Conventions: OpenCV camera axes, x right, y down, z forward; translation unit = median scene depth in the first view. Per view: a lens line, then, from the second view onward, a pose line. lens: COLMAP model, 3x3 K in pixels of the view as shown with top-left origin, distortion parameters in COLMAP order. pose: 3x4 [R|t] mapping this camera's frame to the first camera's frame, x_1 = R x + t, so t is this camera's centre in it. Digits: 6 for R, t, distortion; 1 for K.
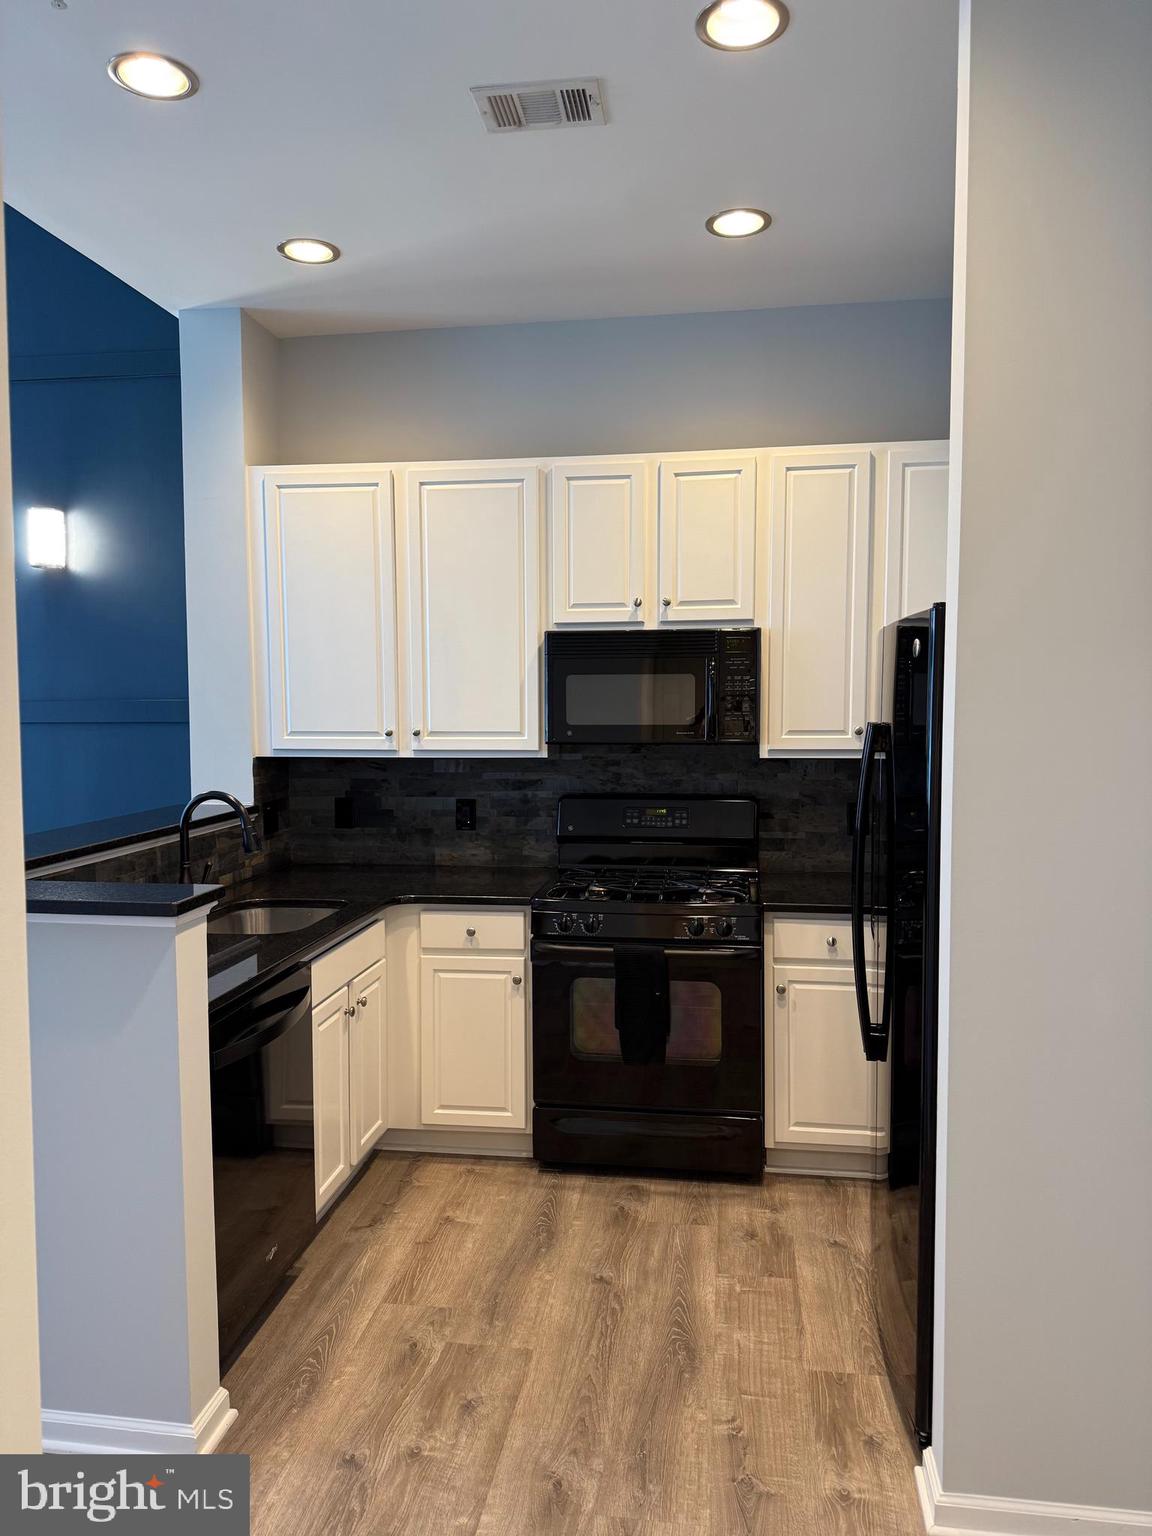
lens RADIAL K [[1093.4, 0, 571.6], [0, 1093.4, 763.7], [0, 0, 1]] dist [0.090365, -0.078749]
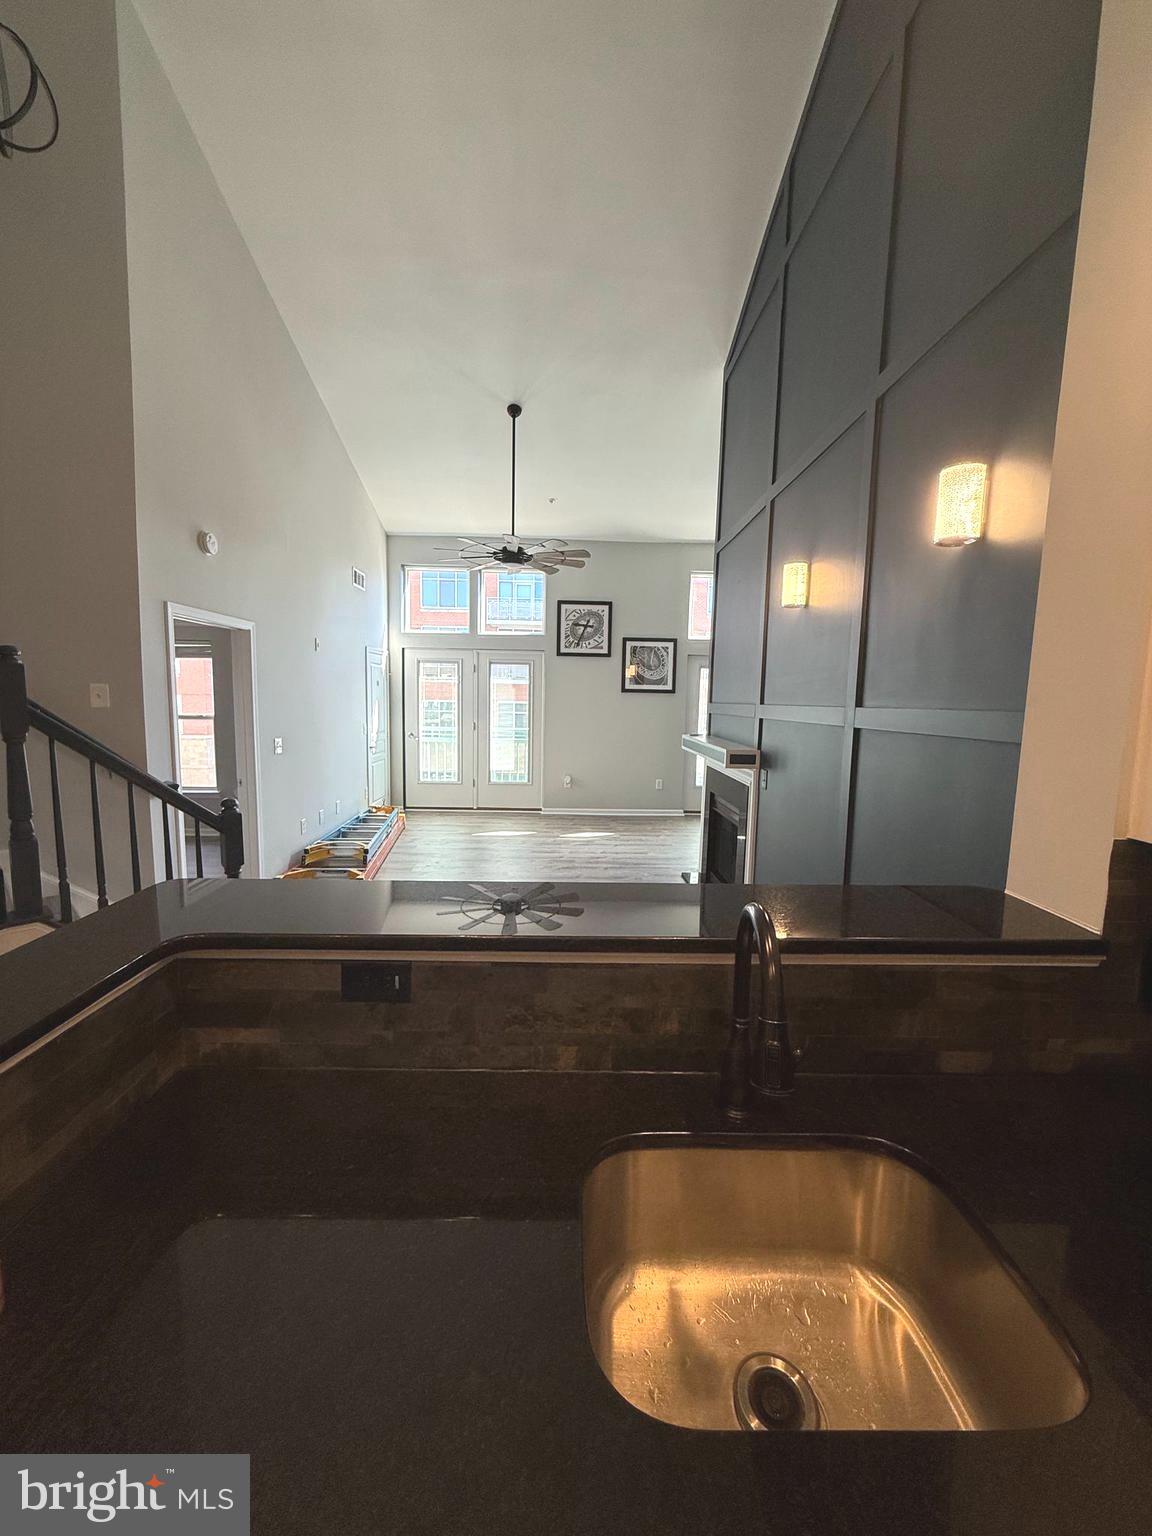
lens RADIAL K [[611.6, 0, 576.9], [0, 611.6, 764.6], [0, 0, 1]] dist [0.000446, -0.000065]
pose [[0.169769, 0.114606, -0.978797, -0.088754], [-0.079611, 0.991564, 0.102293, -0.054265], [0.982263, 0.060557, 0.177460, 0.862211]]
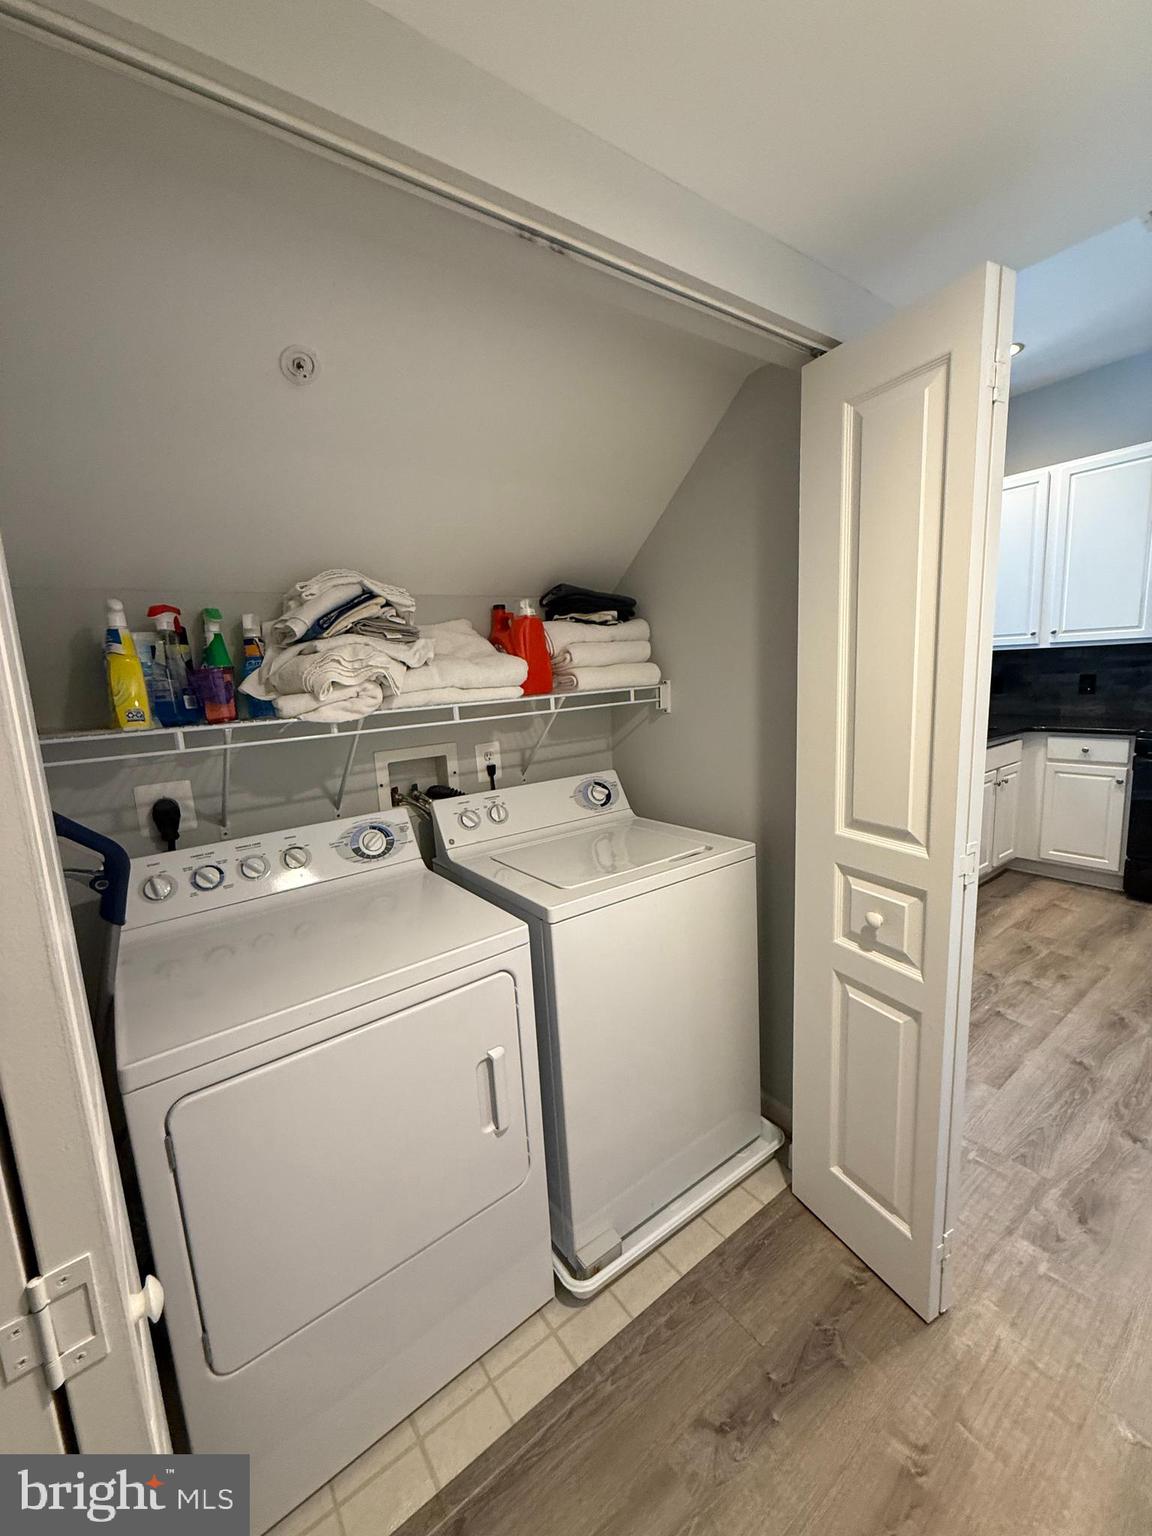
lens RADIAL K [[611.6, 0, 576.9], [0, 611.6, 764.6], [0, 0, 1]] dist [0.000446, -0.000065]
pose [[0.704091, 0.077779, -0.705837, 0.022638], [0.009198, 0.992901, 0.118587, 0.062752], [0.710050, -0.089988, 0.698378, -0.203201]]
